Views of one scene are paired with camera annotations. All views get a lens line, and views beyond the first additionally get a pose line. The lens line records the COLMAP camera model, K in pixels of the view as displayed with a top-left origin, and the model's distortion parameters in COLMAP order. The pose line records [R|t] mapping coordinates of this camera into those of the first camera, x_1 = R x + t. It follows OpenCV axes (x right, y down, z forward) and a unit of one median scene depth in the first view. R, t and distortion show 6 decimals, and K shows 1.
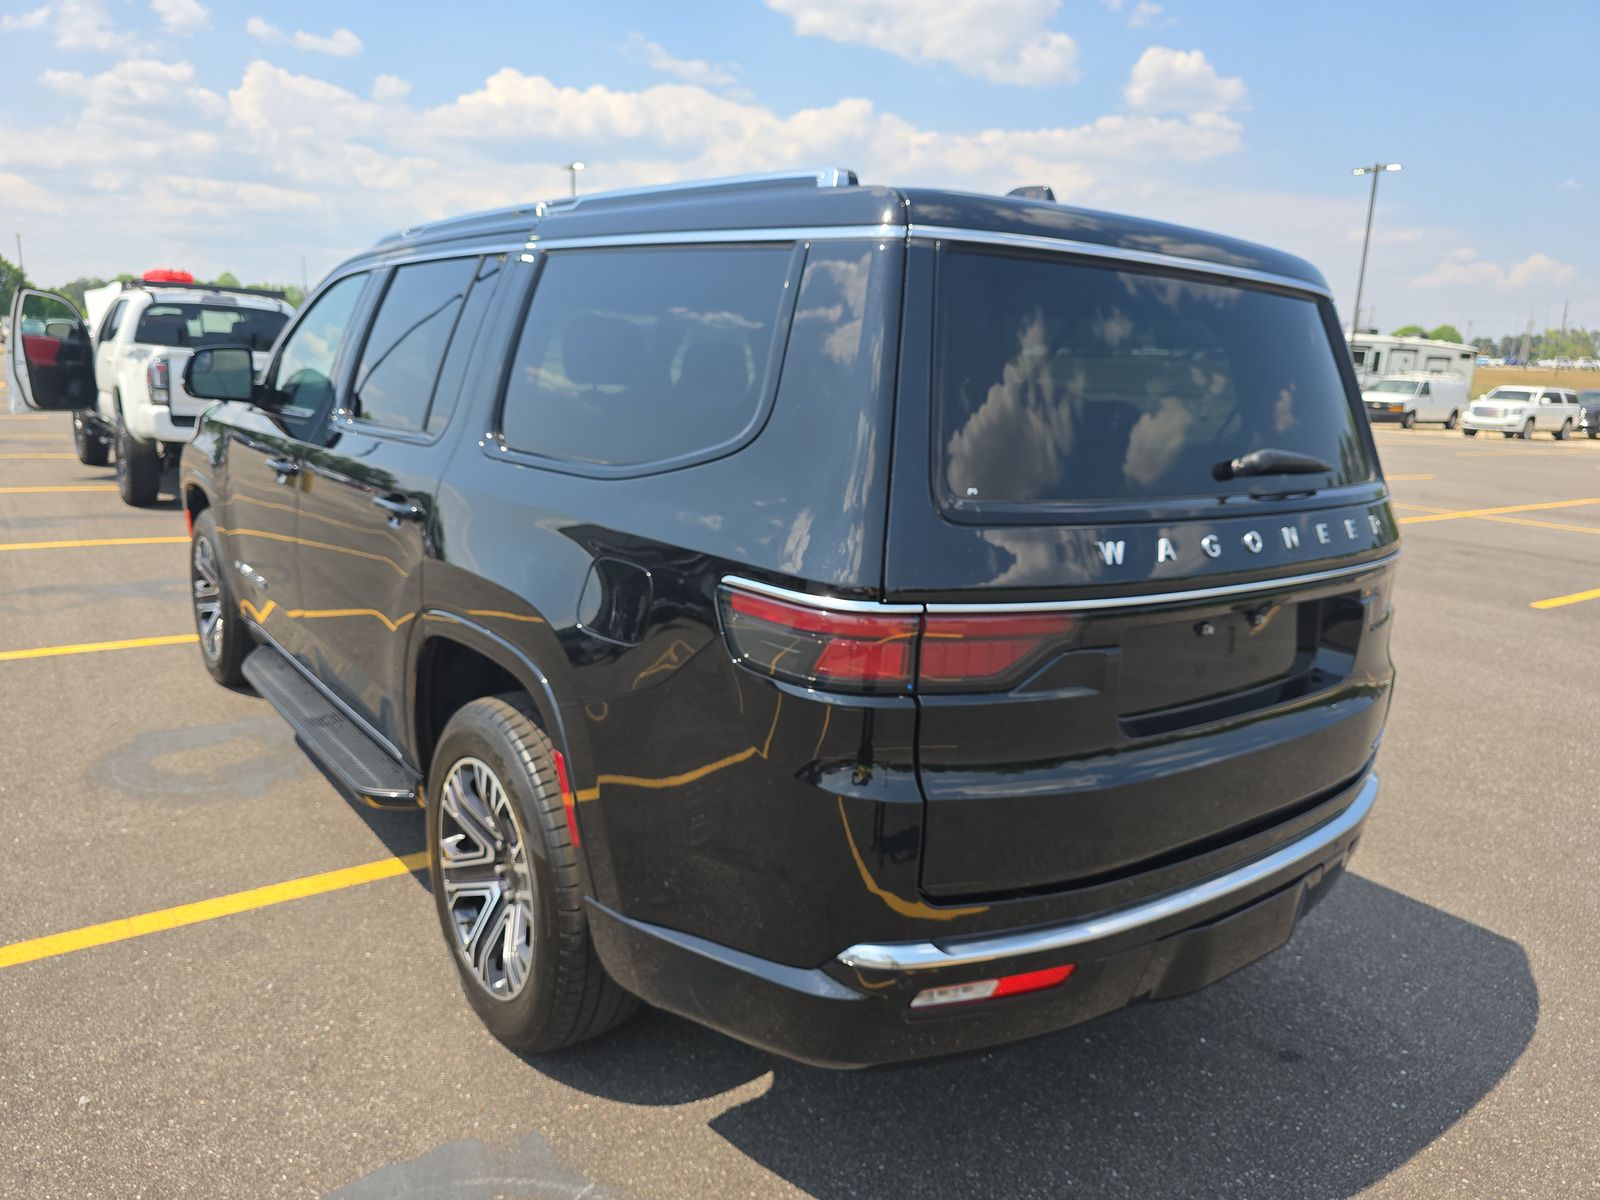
lens RADIAL K [[1095.5, 0, 806.5], [0, 1095.5, 598.9], [0, 0, 1]] dist [0.026196, -0.018195]
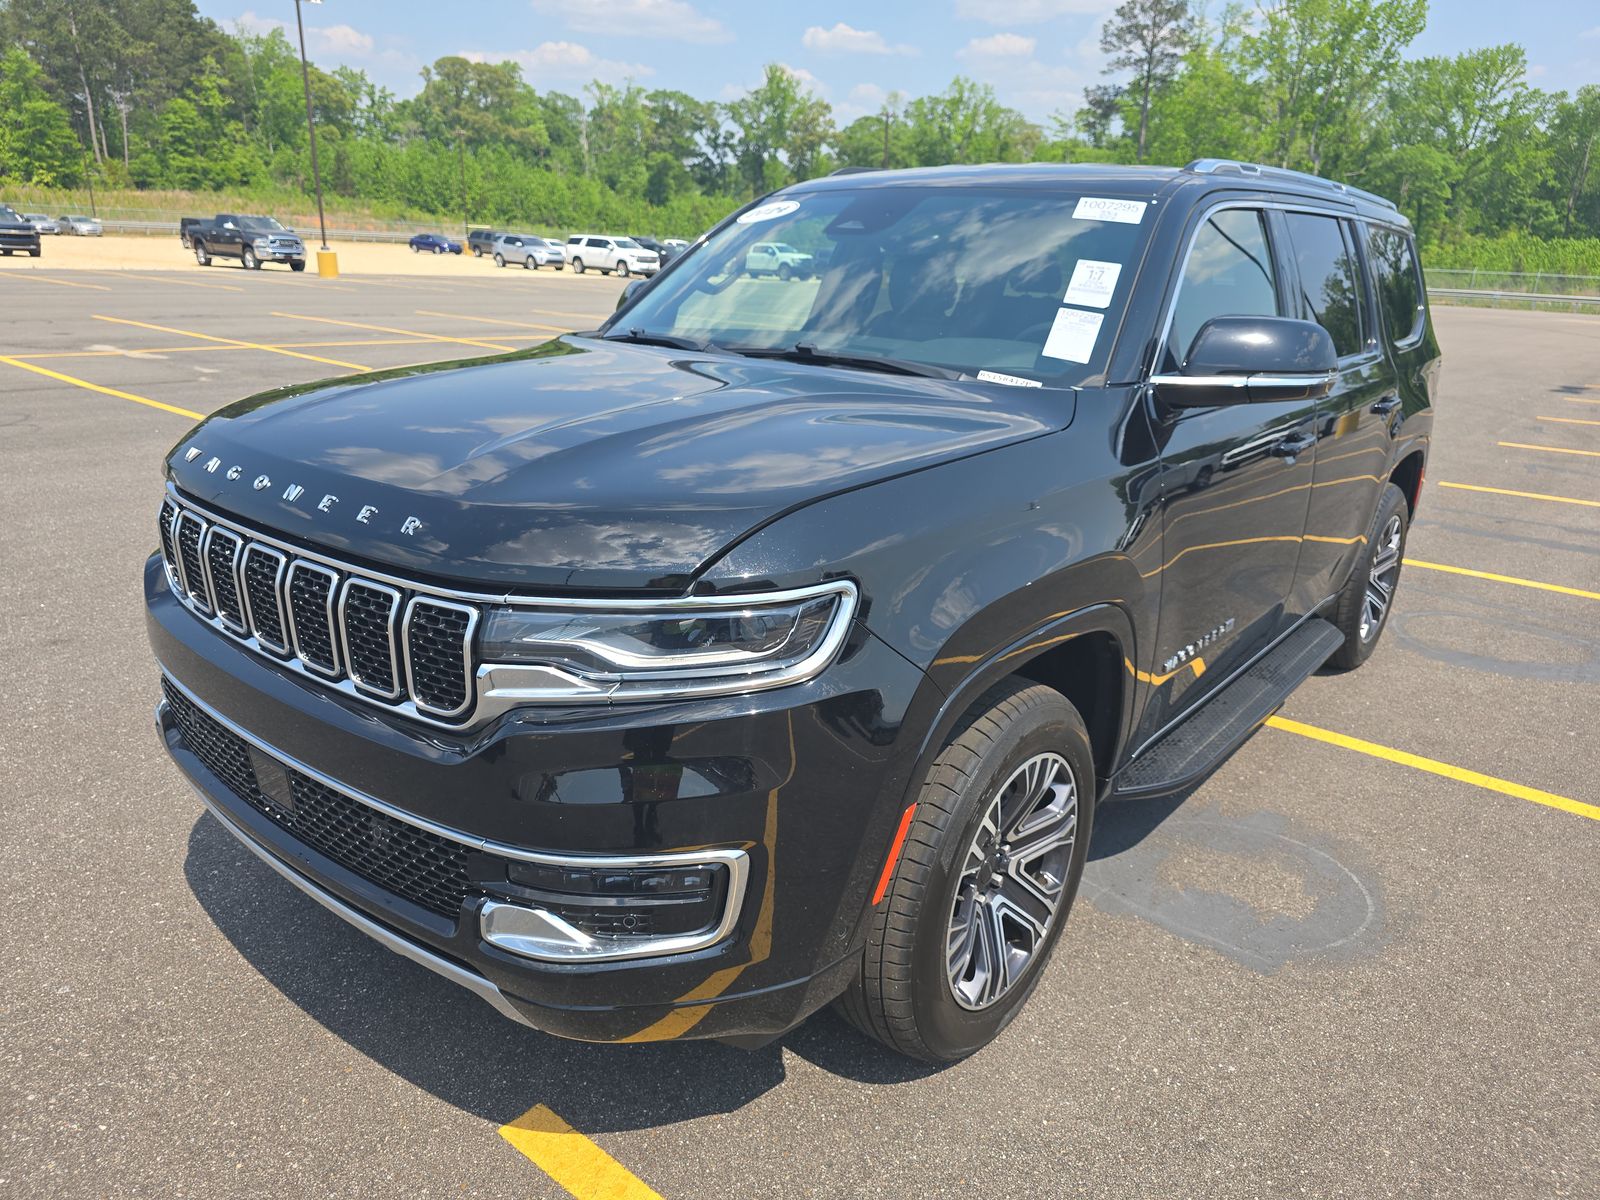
lens RADIAL K [[1095.5, 0, 806.5], [0, 1095.5, 598.9], [0, 0, 1]] dist [0.026196, -0.018195]
pose [[-0.228185, -0.354153, 0.906922, -1.213007], [0.152197, 0.907070, 0.392504, -0.403301], [-0.961648, 0.227594, -0.153079, 1.528221]]
